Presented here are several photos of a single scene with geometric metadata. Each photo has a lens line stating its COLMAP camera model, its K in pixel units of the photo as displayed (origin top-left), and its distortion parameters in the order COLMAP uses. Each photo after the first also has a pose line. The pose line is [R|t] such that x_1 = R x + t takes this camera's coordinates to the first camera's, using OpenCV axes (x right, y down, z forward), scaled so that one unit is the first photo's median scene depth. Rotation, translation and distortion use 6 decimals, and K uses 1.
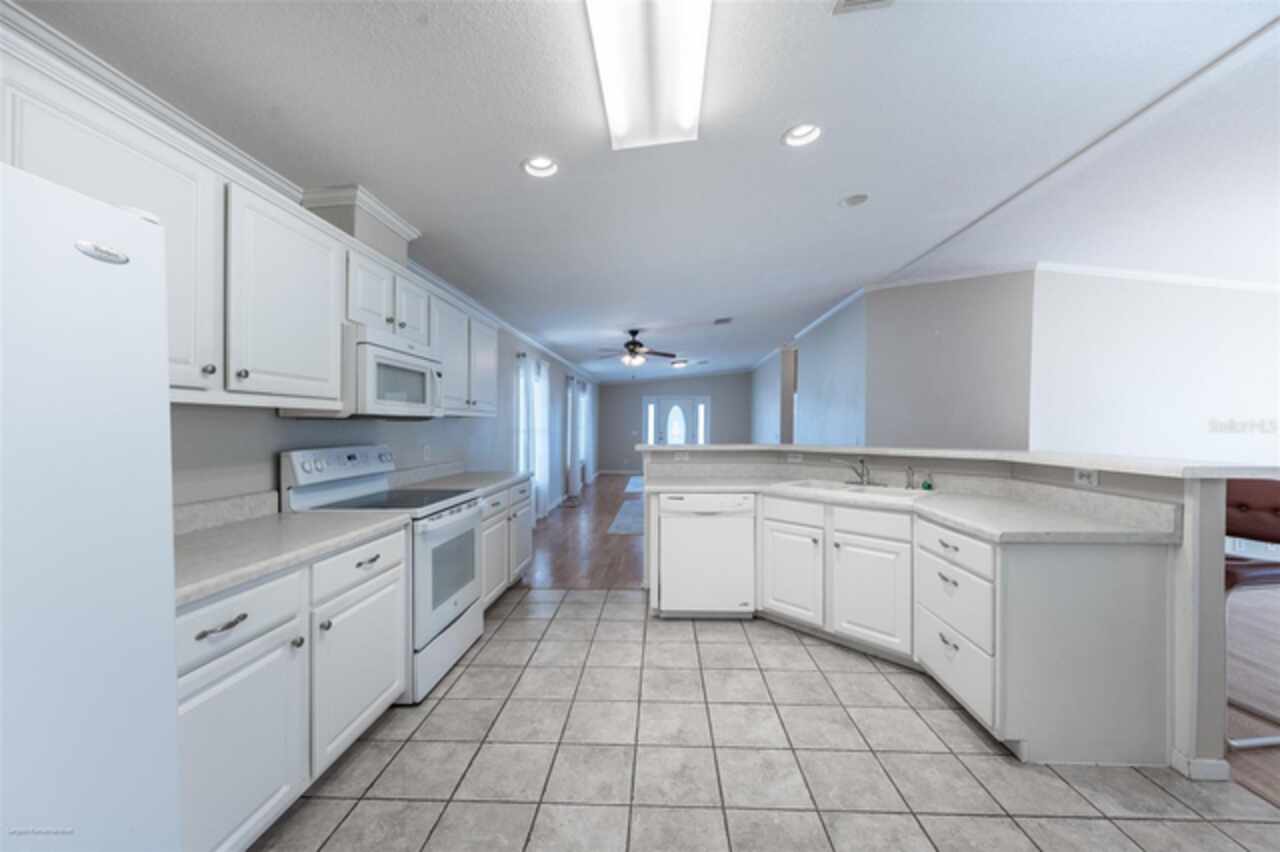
lens RADIAL K [[476.9, 0, 635.1], [0, 476.9, 428.0], [0, 0, 1]] dist [0.003999, -0.000232]
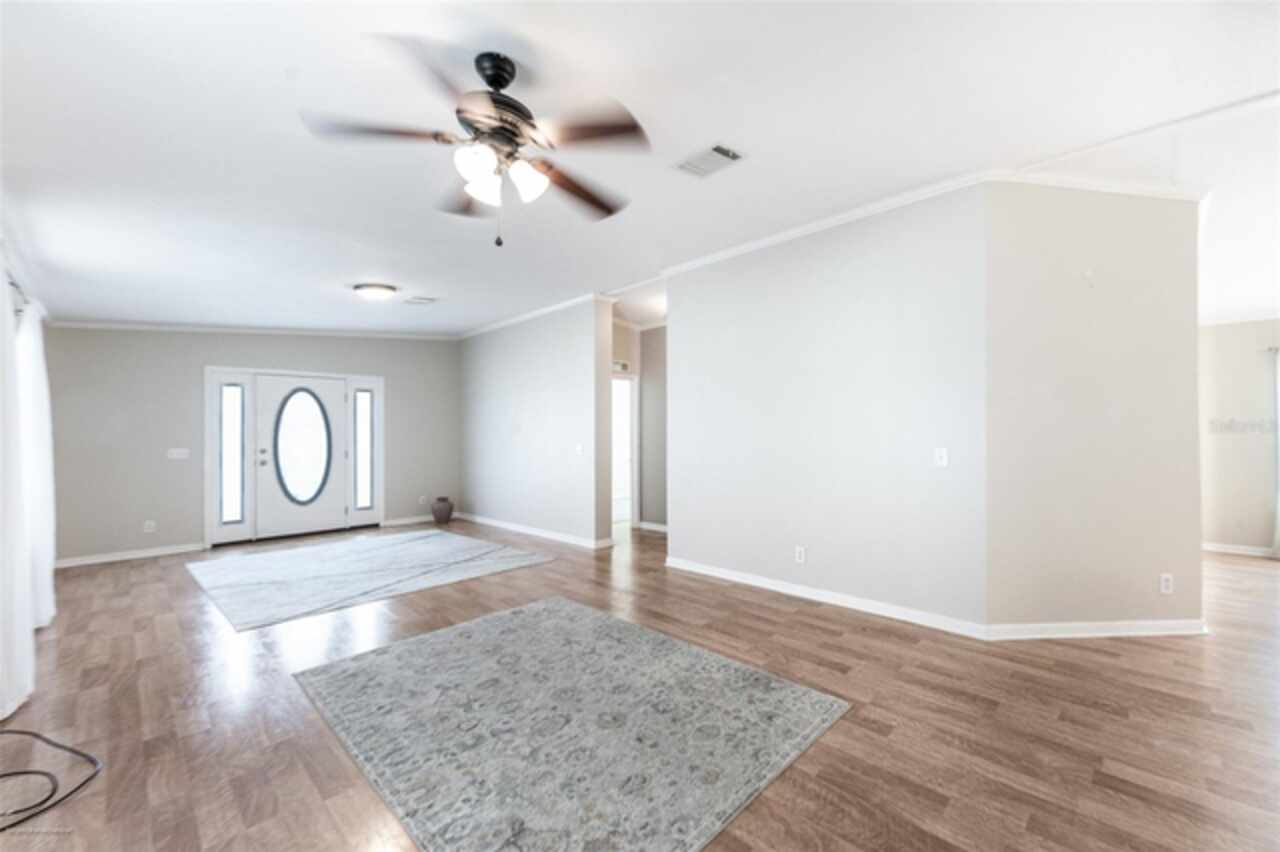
lens RADIAL K [[476.2, 0, 645.8], [0, 476.2, 433.5], [0, 0, 1]] dist [0.006273, 0.000031]
pose [[0.626527, -0.010576, 0.779328, -0.321691], [0.007402, 0.999944, 0.007619, -0.031609], [-0.779365, 0.000995, 0.626569, 1.946486]]
